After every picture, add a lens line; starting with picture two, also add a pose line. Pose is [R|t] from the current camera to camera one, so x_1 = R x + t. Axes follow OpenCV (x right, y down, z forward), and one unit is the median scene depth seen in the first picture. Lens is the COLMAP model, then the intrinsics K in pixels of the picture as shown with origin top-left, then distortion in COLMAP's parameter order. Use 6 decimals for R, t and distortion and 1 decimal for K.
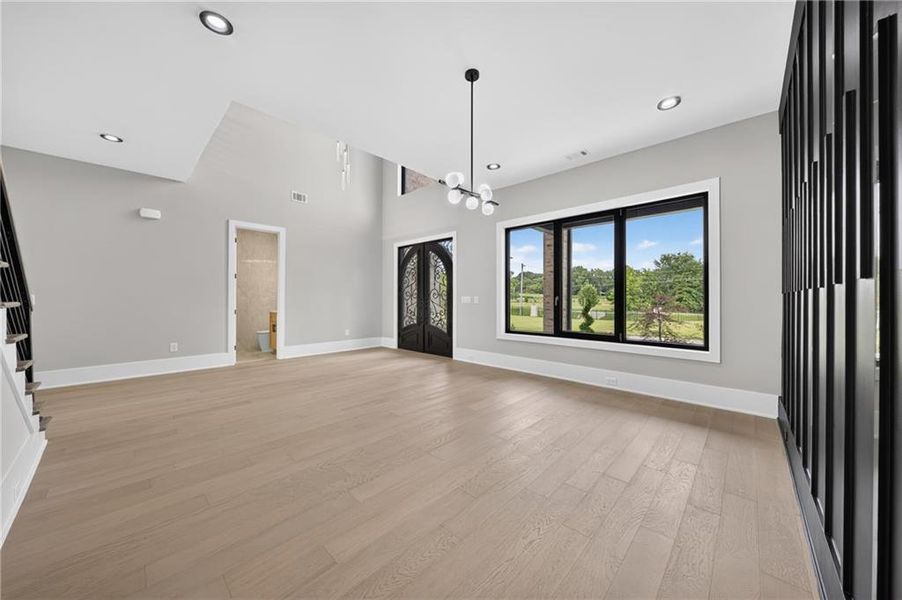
lens RADIAL K [[316.2, 0, 451.0], [0, 316.2, 300.0], [0, 0, 1]] dist [-0.002371, -0.000206]
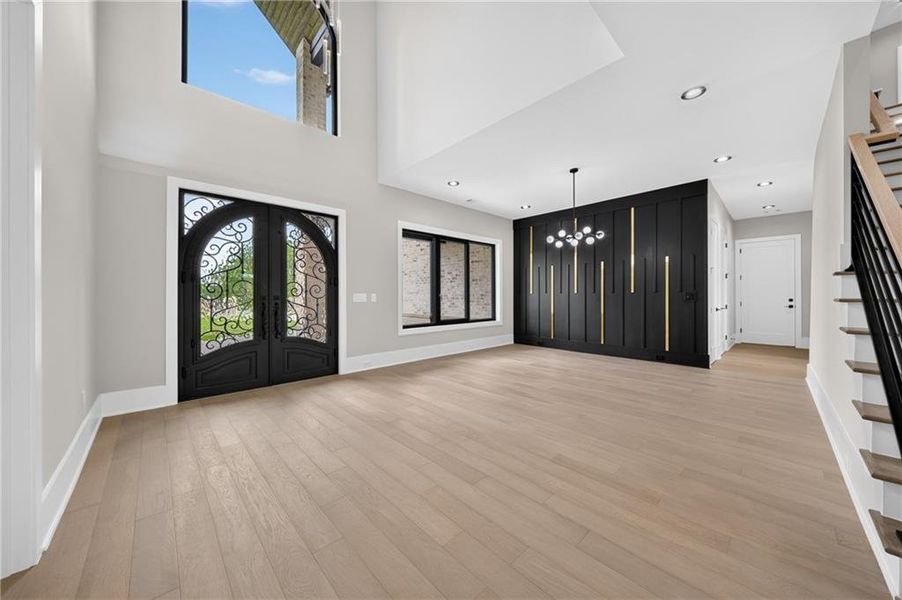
lens RADIAL K [[316.2, 0, 451.0], [0, 316.2, 300.0], [0, 0, 1]] dist [-0.002371, -0.000206]
pose [[0.042619, -0.022951, 0.998828, -0.722065], [0.004372, 0.999731, 0.022785, -0.011760], [-0.999082, 0.003396, 0.042708, 0.666635]]
